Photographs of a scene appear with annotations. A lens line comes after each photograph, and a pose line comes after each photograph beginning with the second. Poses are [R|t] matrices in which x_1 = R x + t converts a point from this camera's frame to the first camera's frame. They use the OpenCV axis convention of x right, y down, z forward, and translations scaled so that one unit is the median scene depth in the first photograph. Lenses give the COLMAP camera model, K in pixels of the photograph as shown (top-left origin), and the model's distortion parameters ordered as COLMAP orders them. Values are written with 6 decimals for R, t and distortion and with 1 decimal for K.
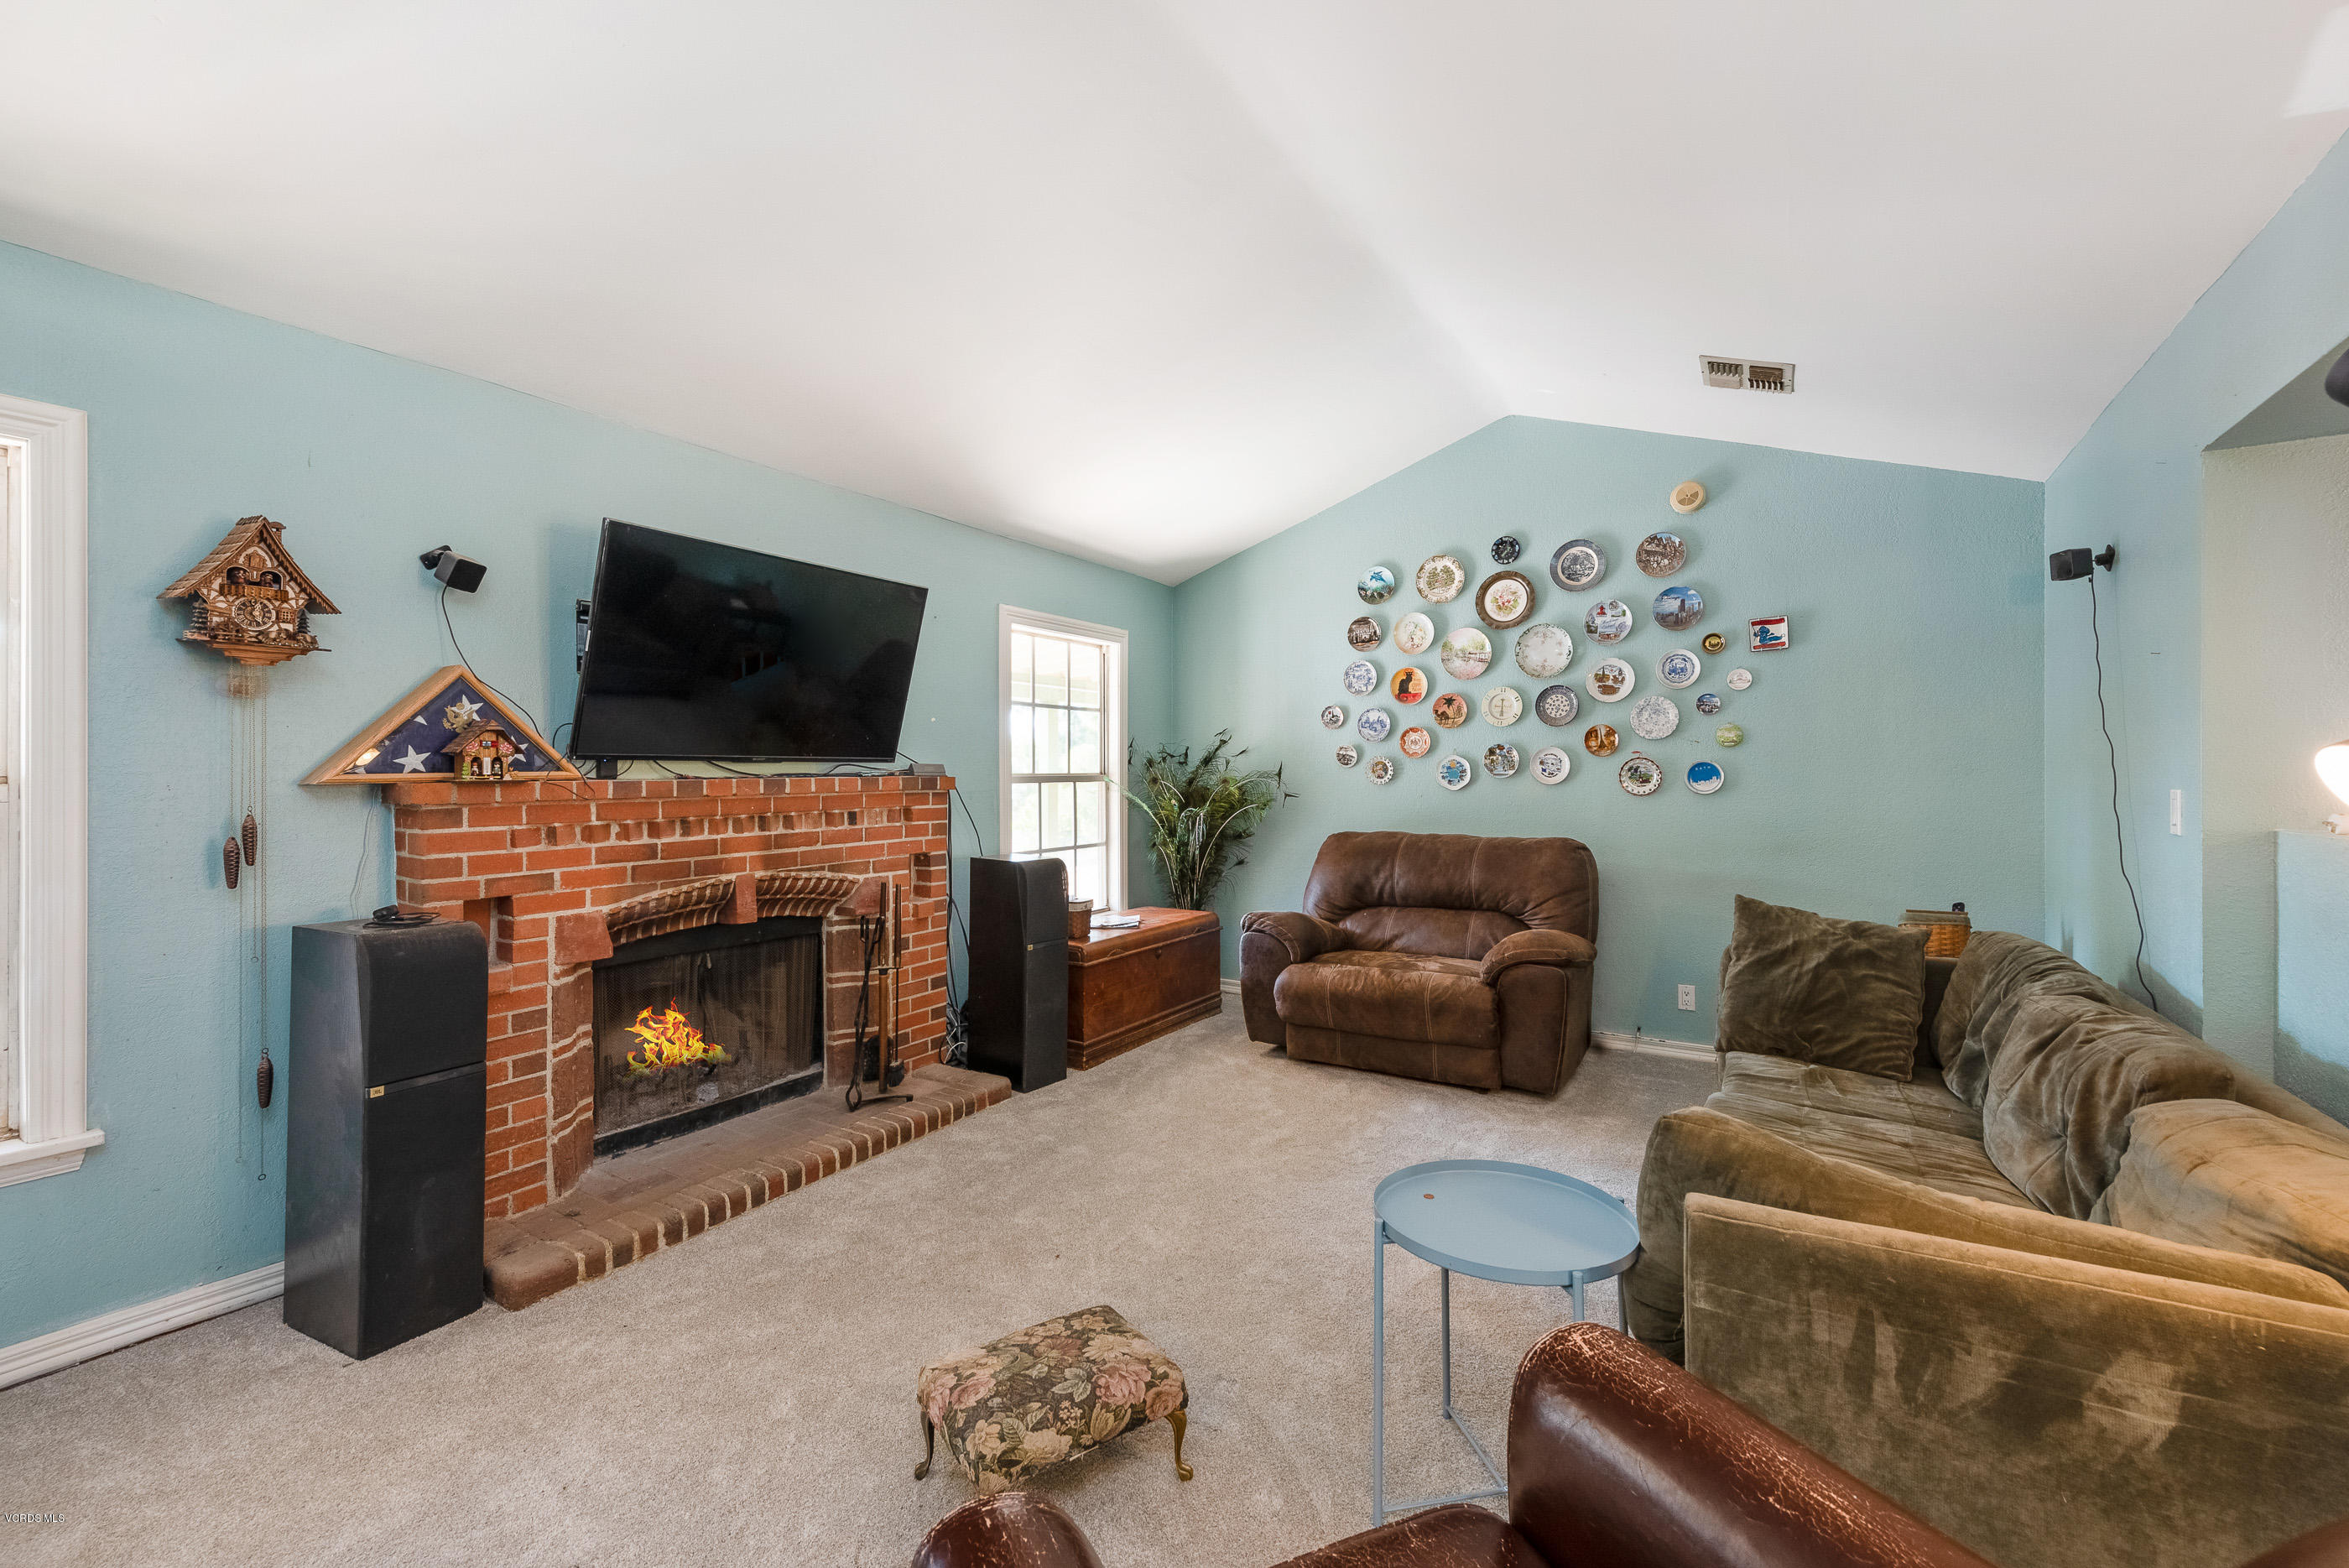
lens RADIAL K [[1018.2, 0, 1174.5], [0, 1018.2, 784.0], [0, 0, 1]] dist [0.000038, -0.000074]
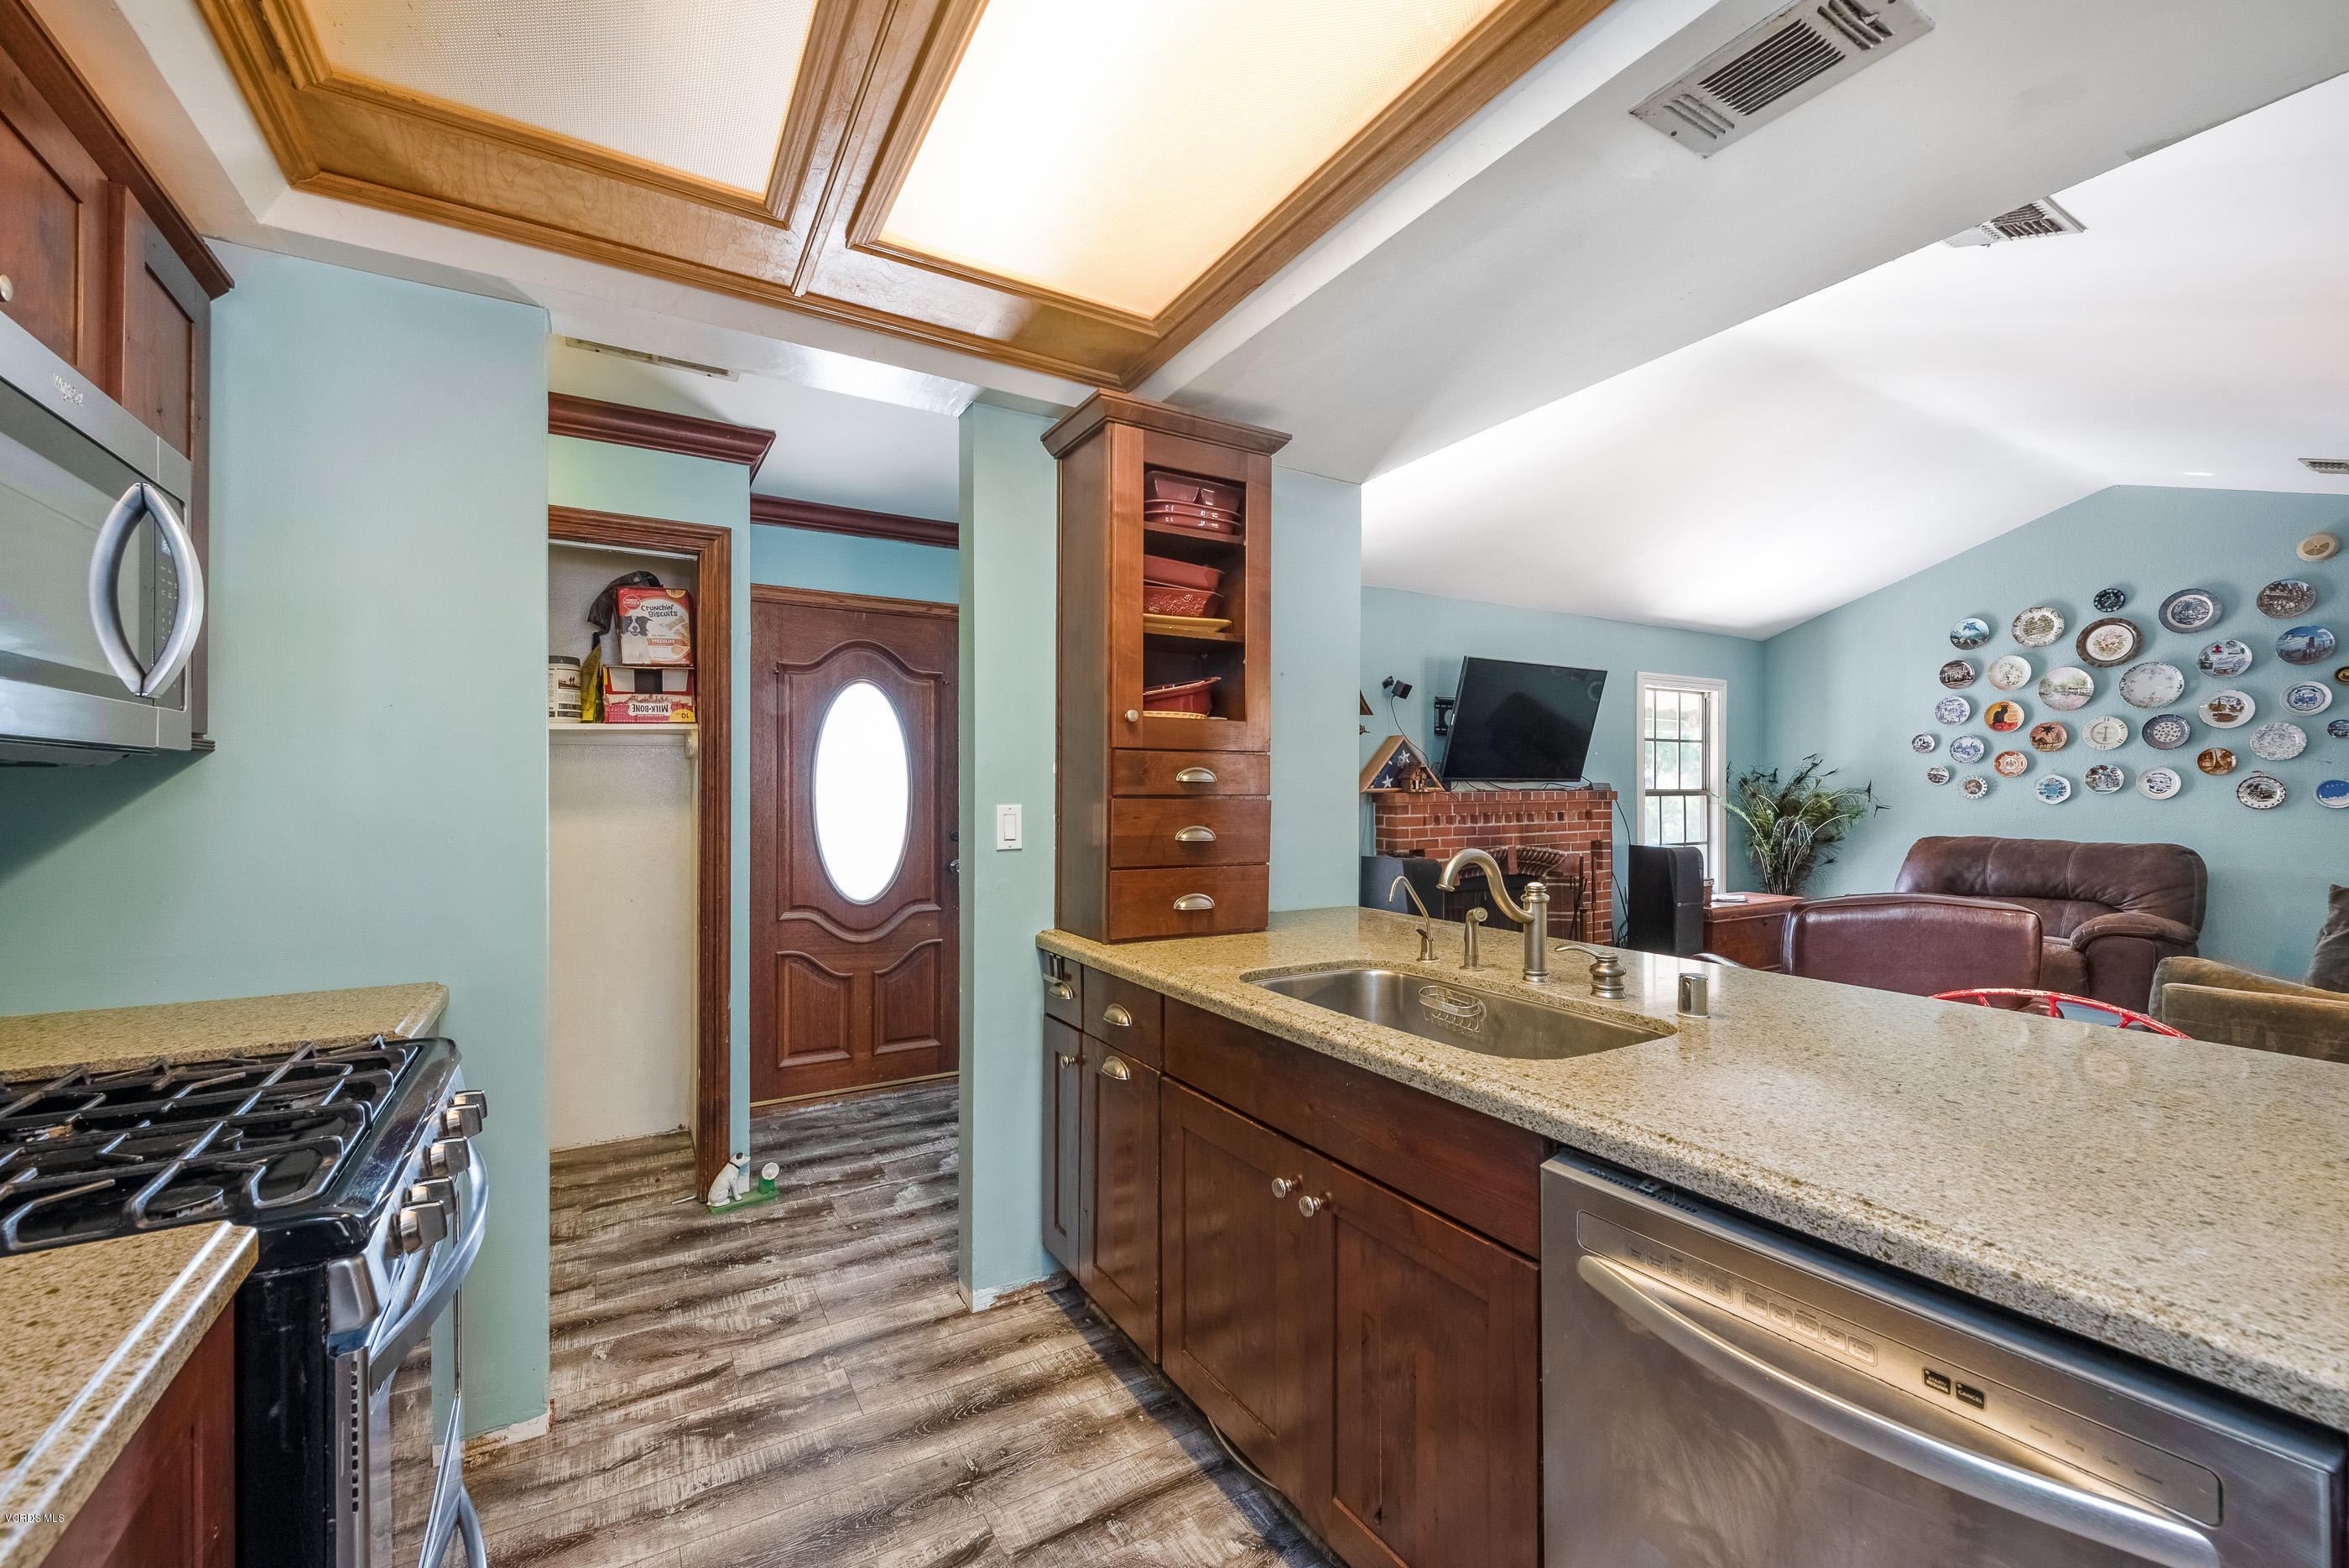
lens RADIAL K [[964.5, 0, 1174.5], [0, 964.5, 796.2], [0, 0, 1]] dist [-0.001270, -0.000355]
pose [[0.881940, 0.004941, -0.471336, -0.103963], [-0.007046, 0.999972, -0.002702, 0.007486], [0.471309, 0.005704, 0.881950, -0.498678]]
